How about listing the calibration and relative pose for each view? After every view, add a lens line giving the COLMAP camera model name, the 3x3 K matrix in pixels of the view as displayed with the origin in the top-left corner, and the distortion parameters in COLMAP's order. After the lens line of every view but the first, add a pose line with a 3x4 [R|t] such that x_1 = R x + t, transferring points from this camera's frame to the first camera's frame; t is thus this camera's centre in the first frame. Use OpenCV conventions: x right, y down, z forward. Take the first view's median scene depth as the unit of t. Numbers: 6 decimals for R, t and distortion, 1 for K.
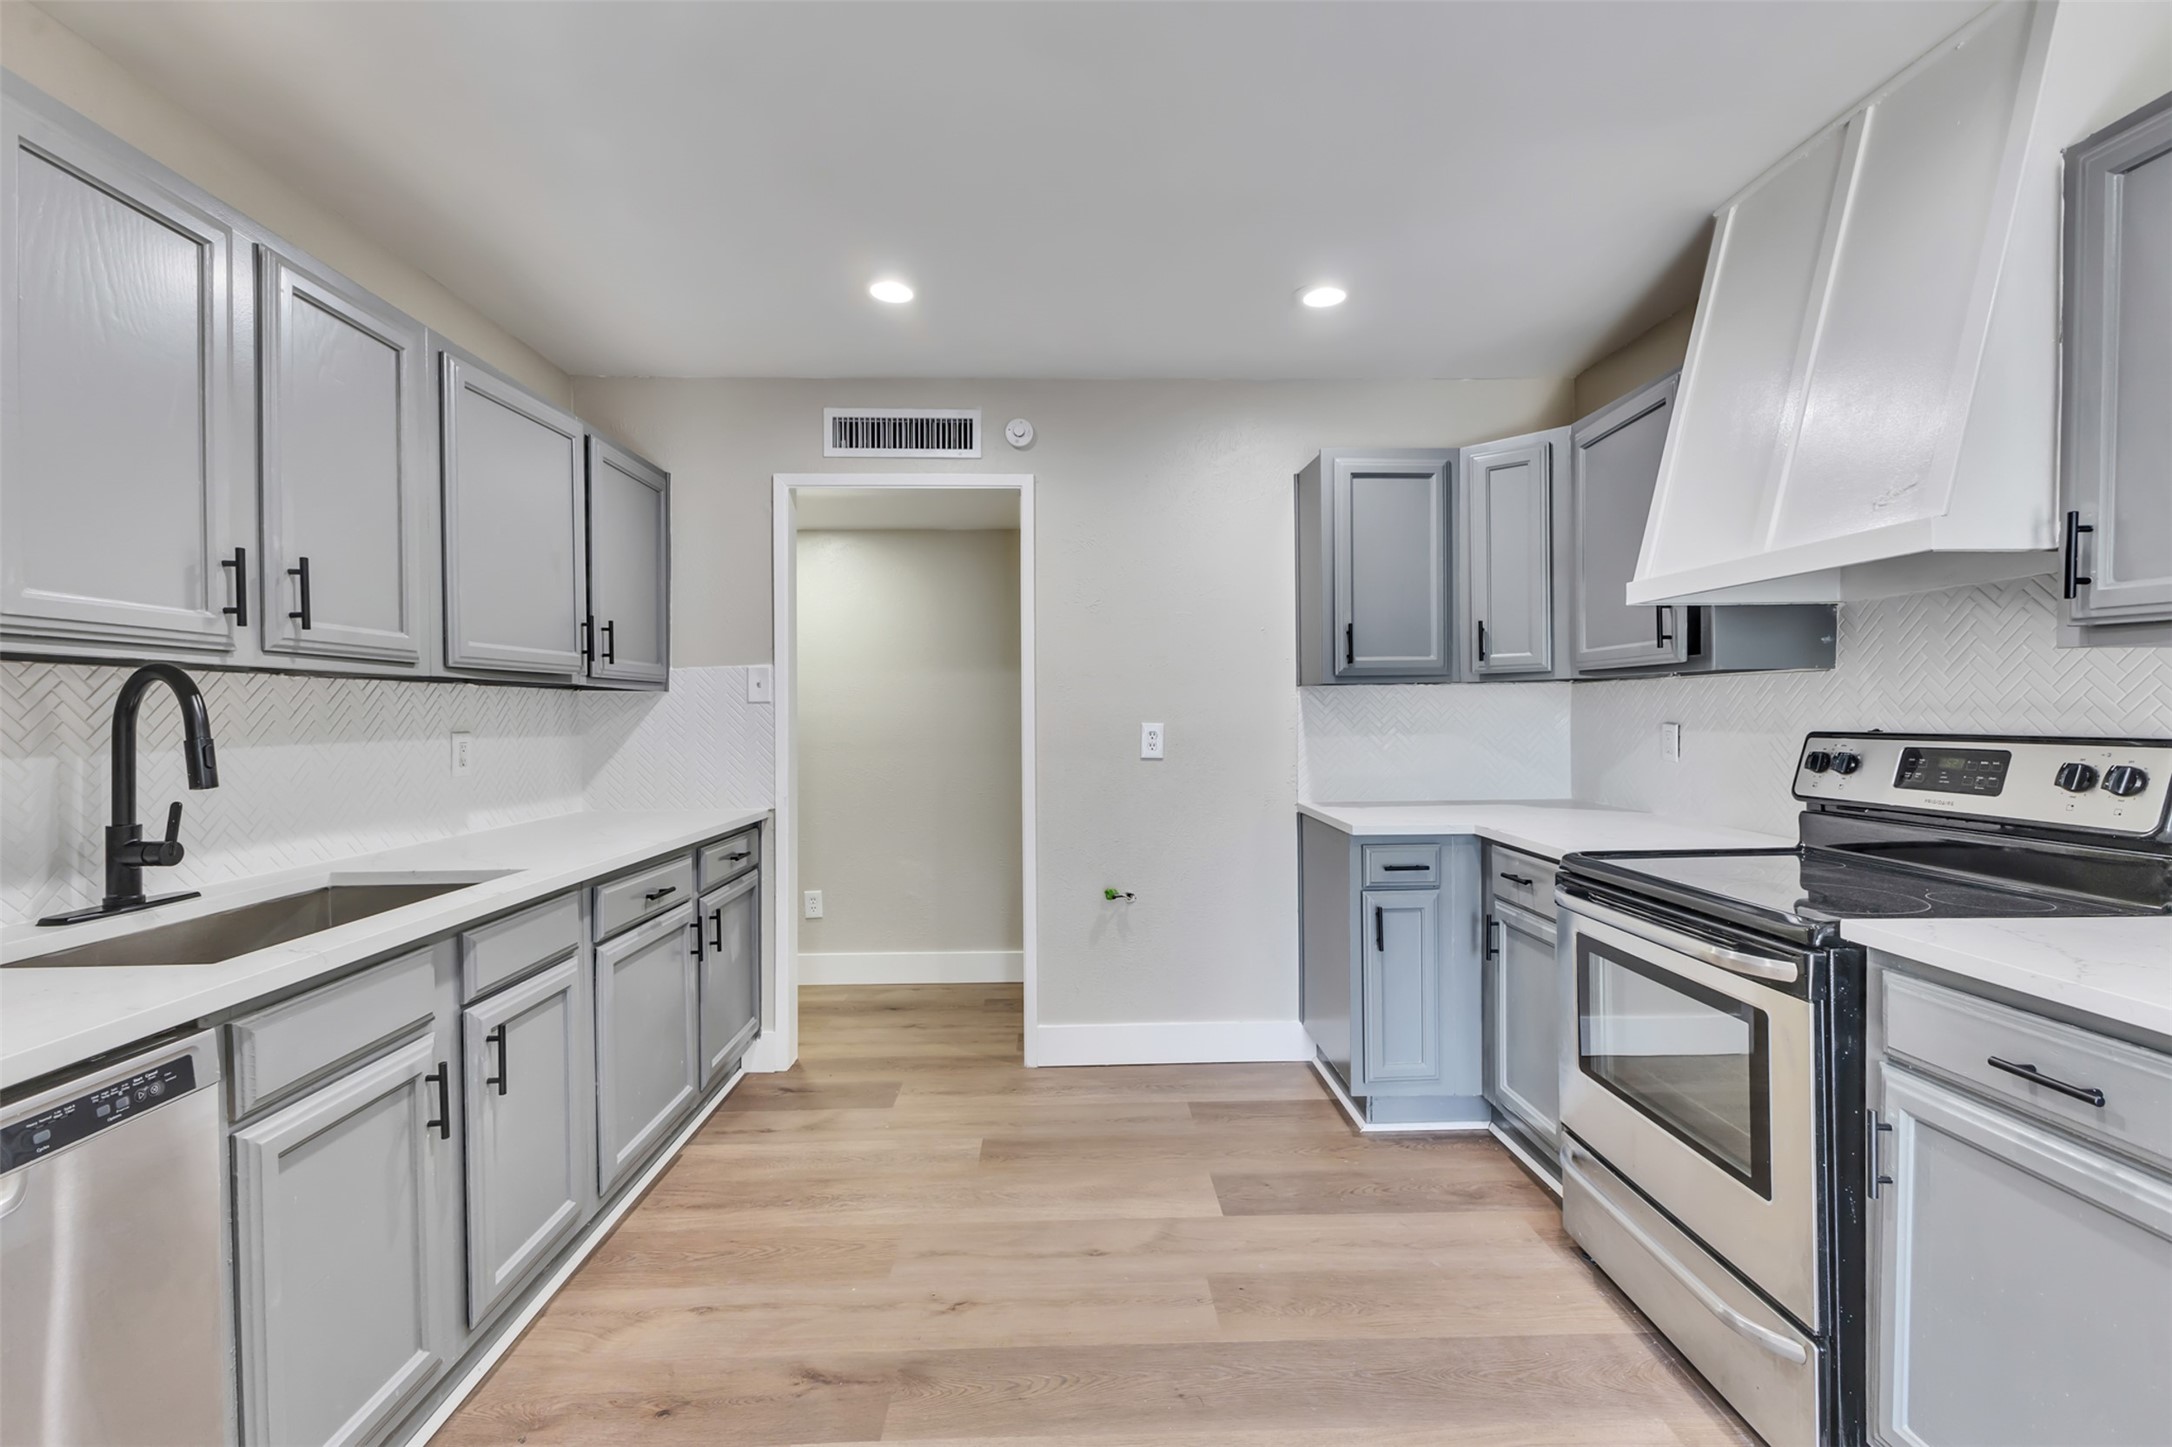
lens RADIAL K [[931.7, 0, 1078.4], [0, 931.7, 722.3], [0, 0, 1]] dist [0.016467, -0.005080]
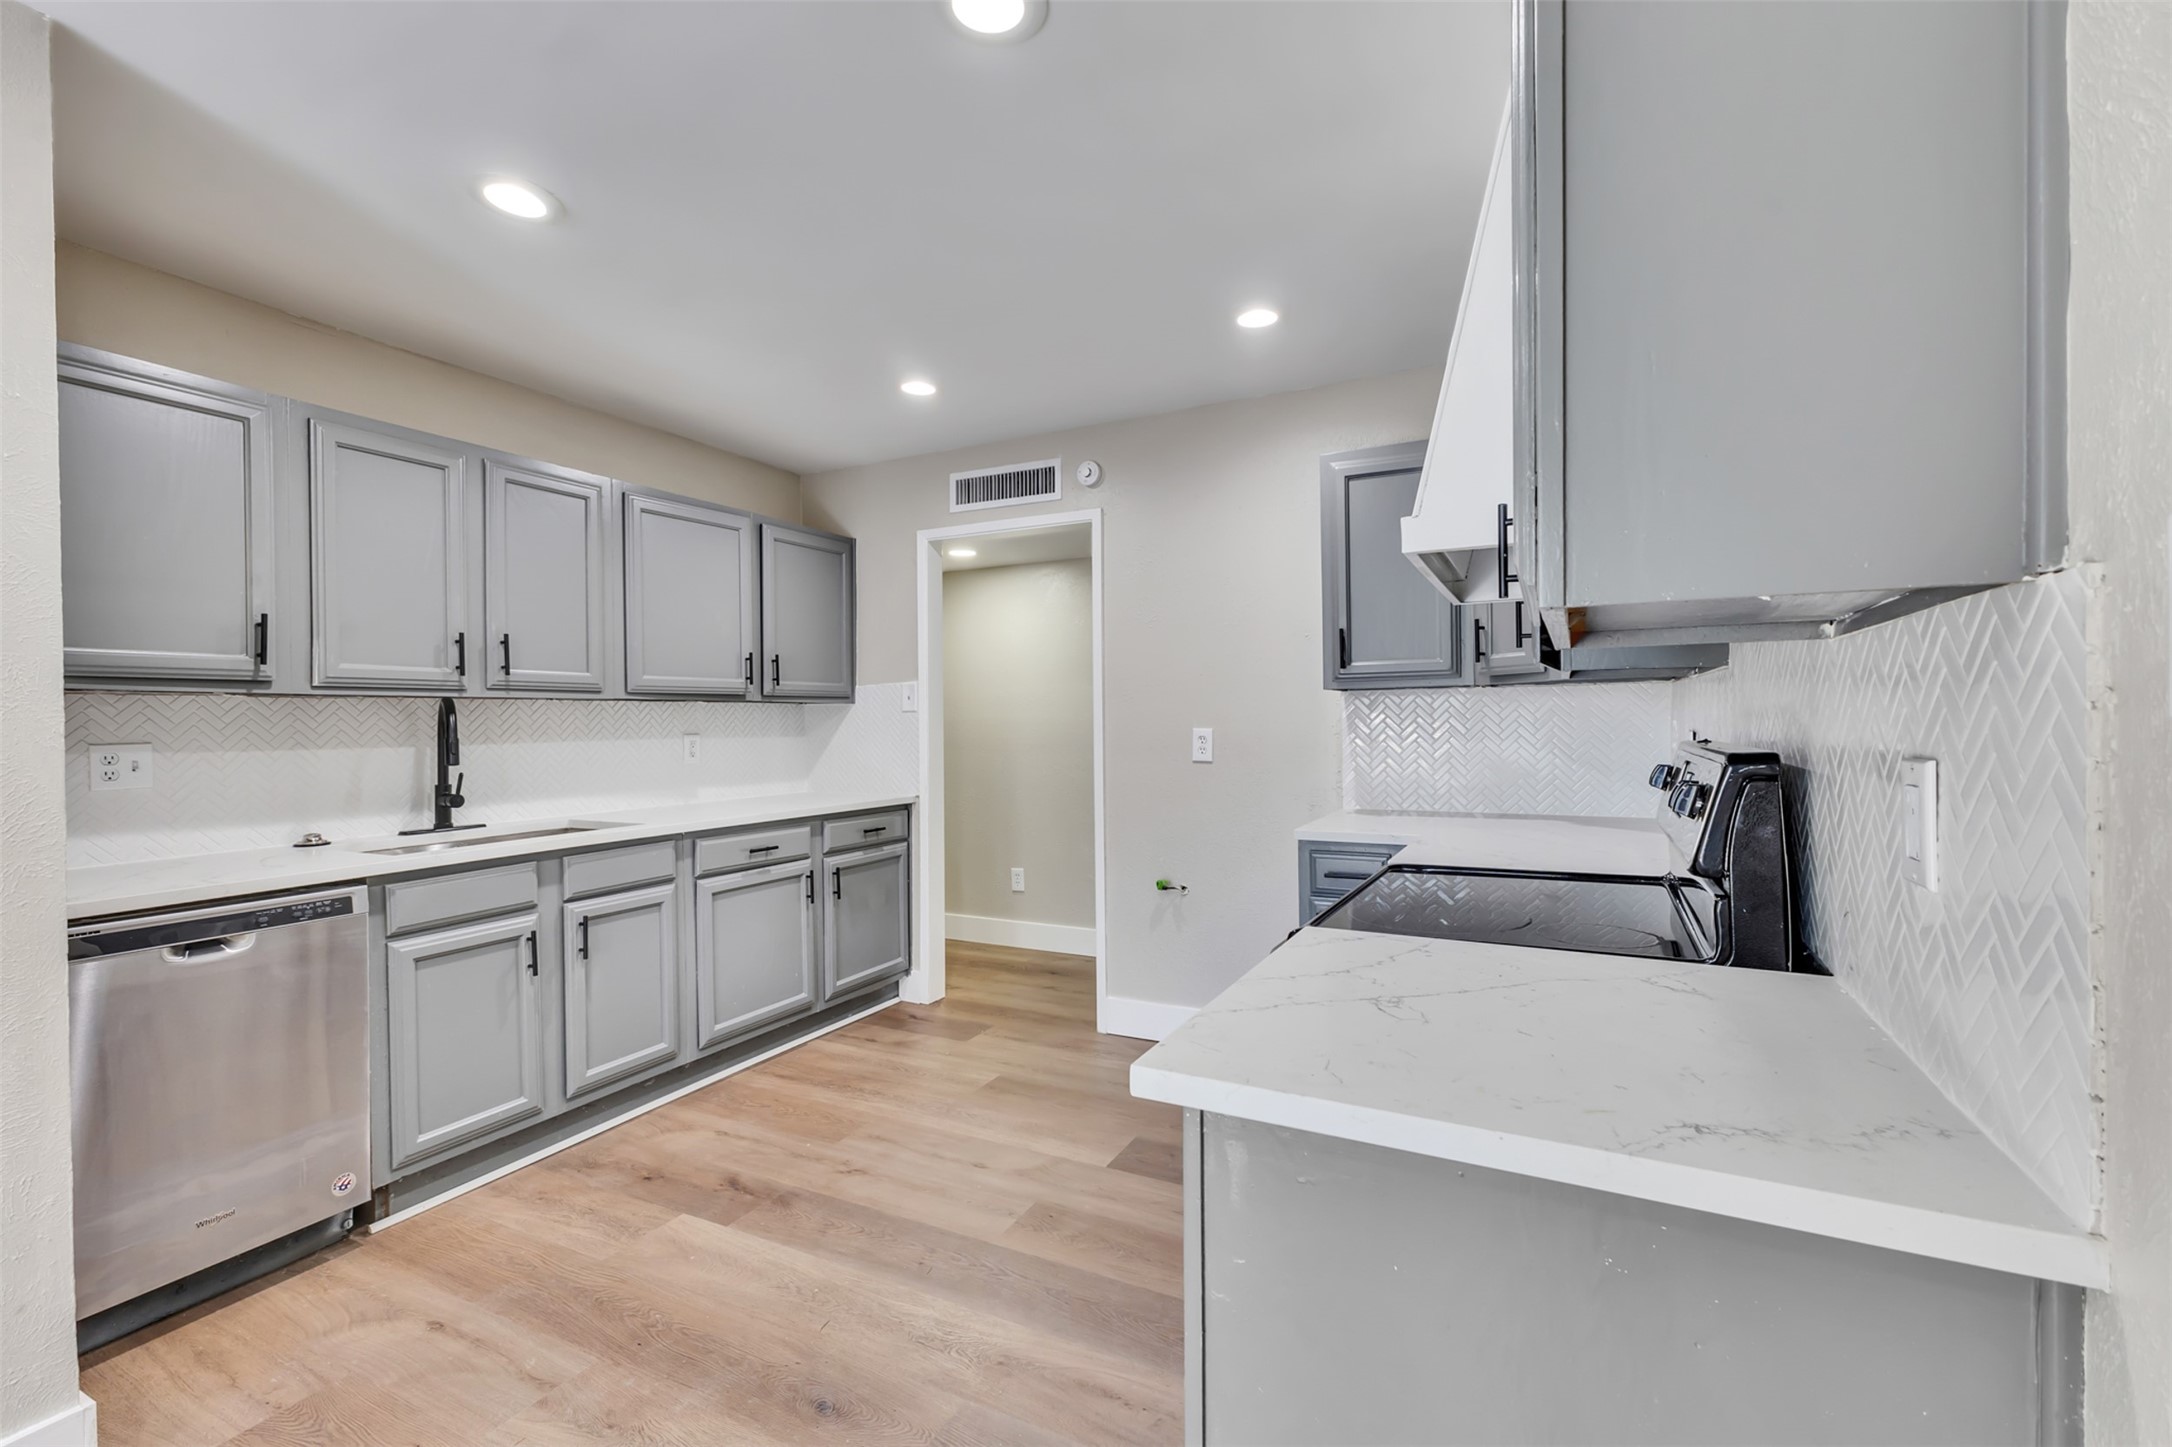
lens RADIAL K [[931.7, 0, 1082.8], [0, 931.7, 722.0], [0, 0, 1]] dist [0.016467, -0.005080]
pose [[0.876013, -0.000764, -0.482287, 0.661267], [0.000237, 0.999999, -0.001153, -0.007267], [0.482288, 0.000896, 0.876012, -0.000114]]
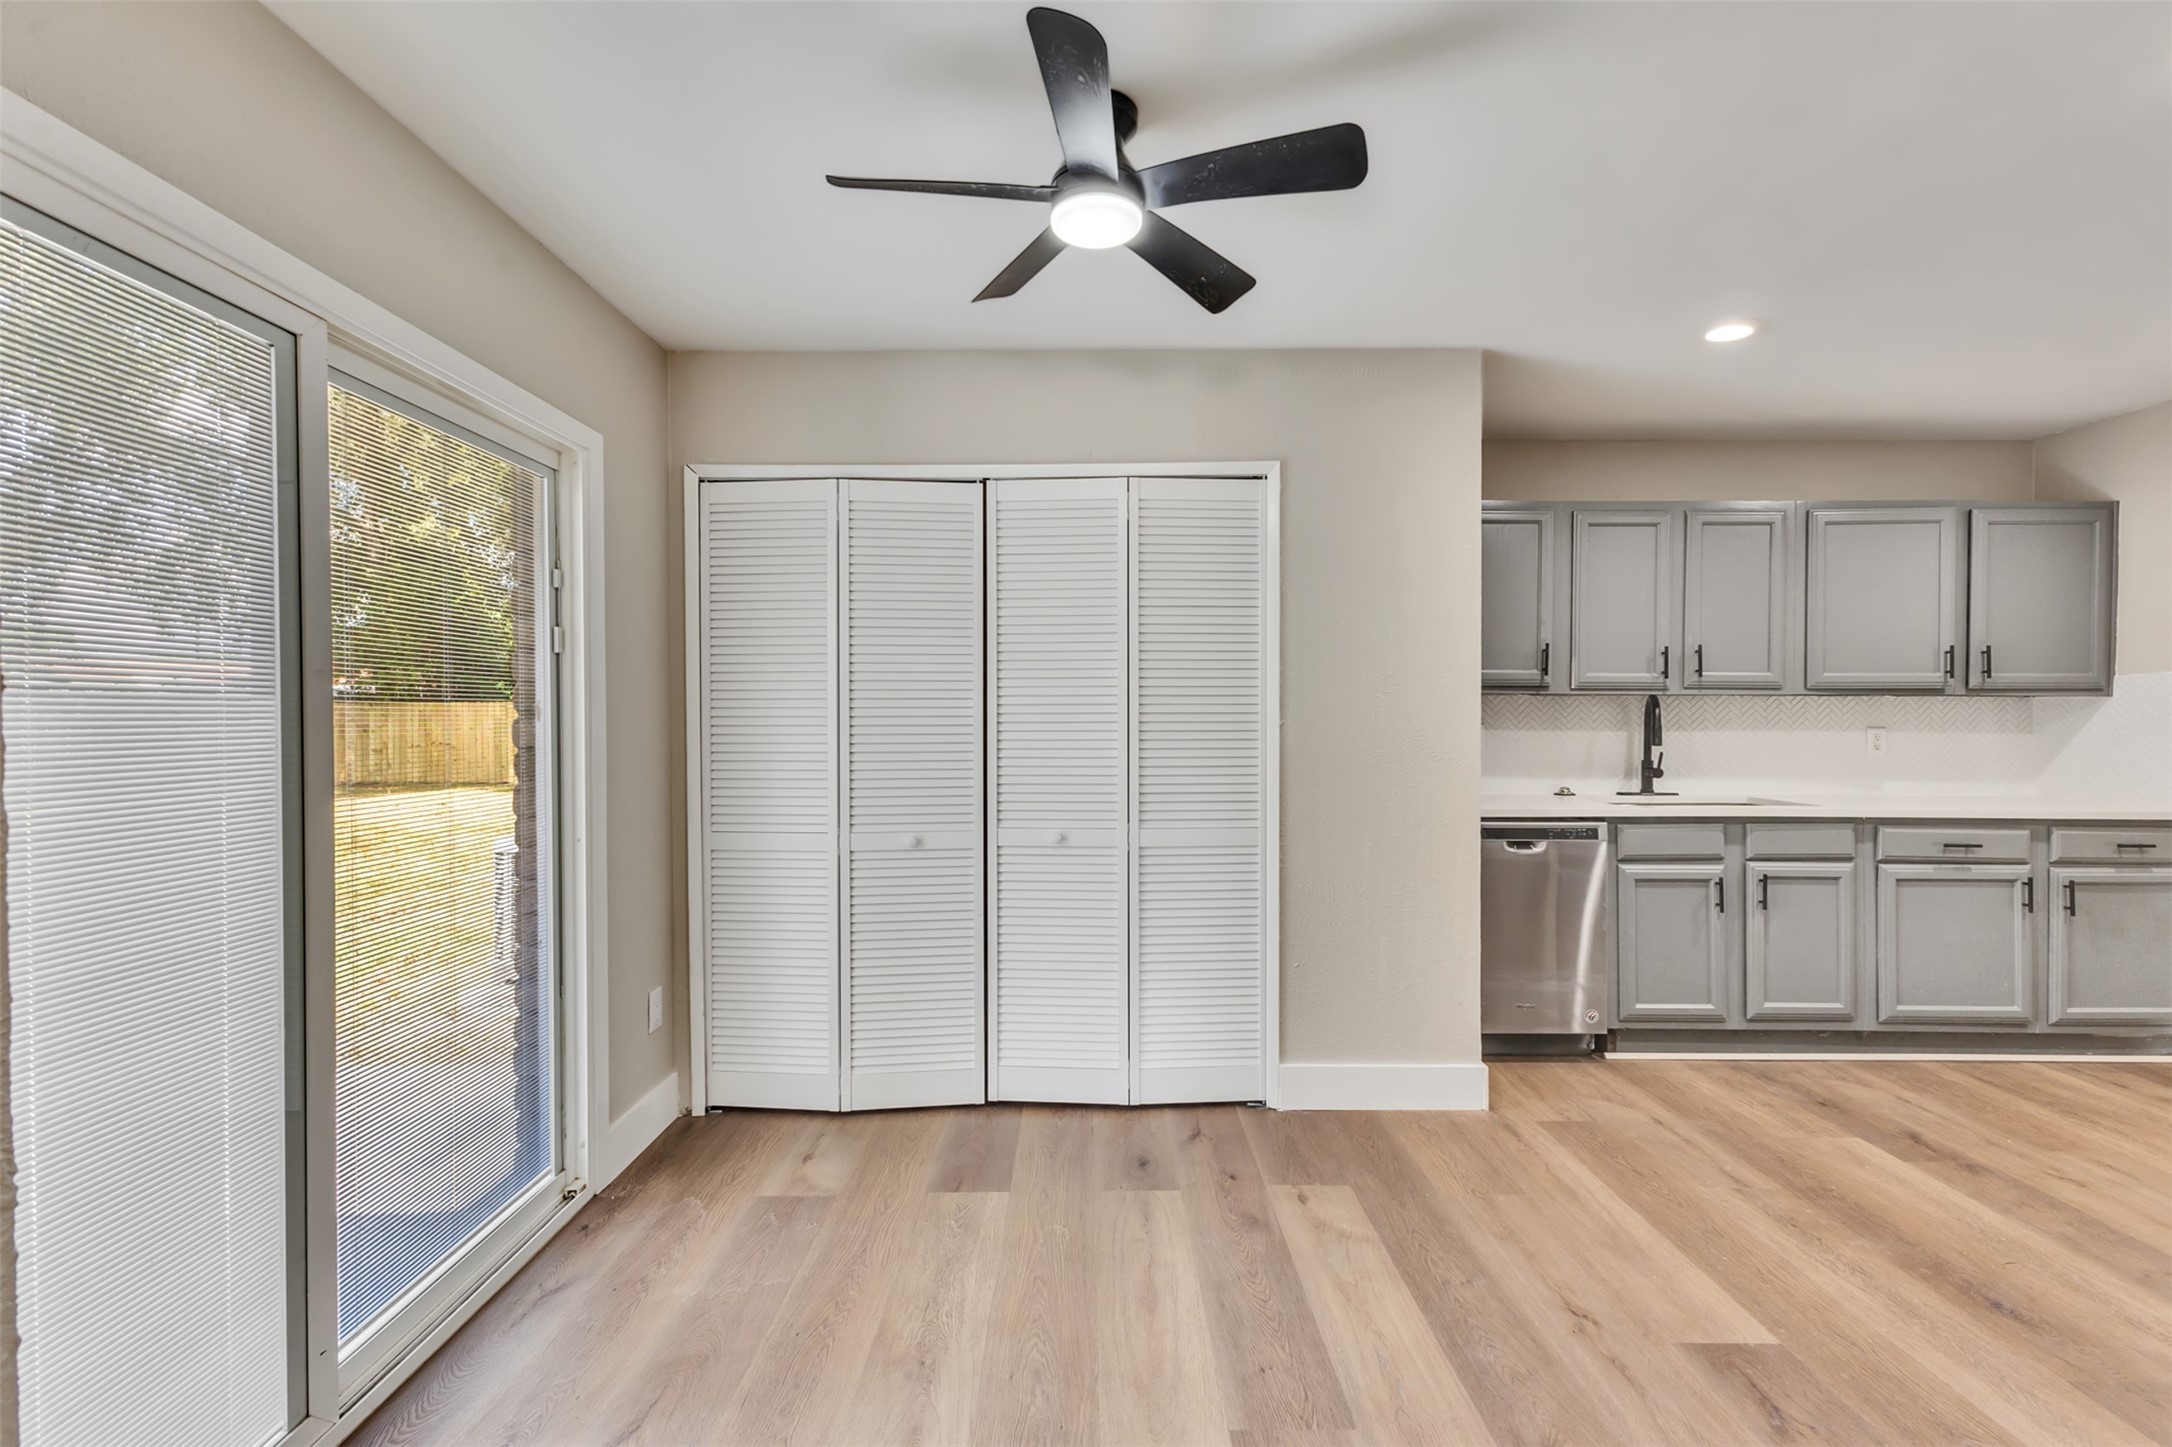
lens RADIAL K [[931.7, 0, 1078.2], [0, 931.7, 716.8], [0, 0, 1]] dist [0.016467, -0.005080]
pose [[-0.036574, 0.012459, -0.999253, 1.011338], [-0.011700, 0.999848, 0.012895, -0.011882], [0.999262, 0.012163, -0.036422, -0.268024]]
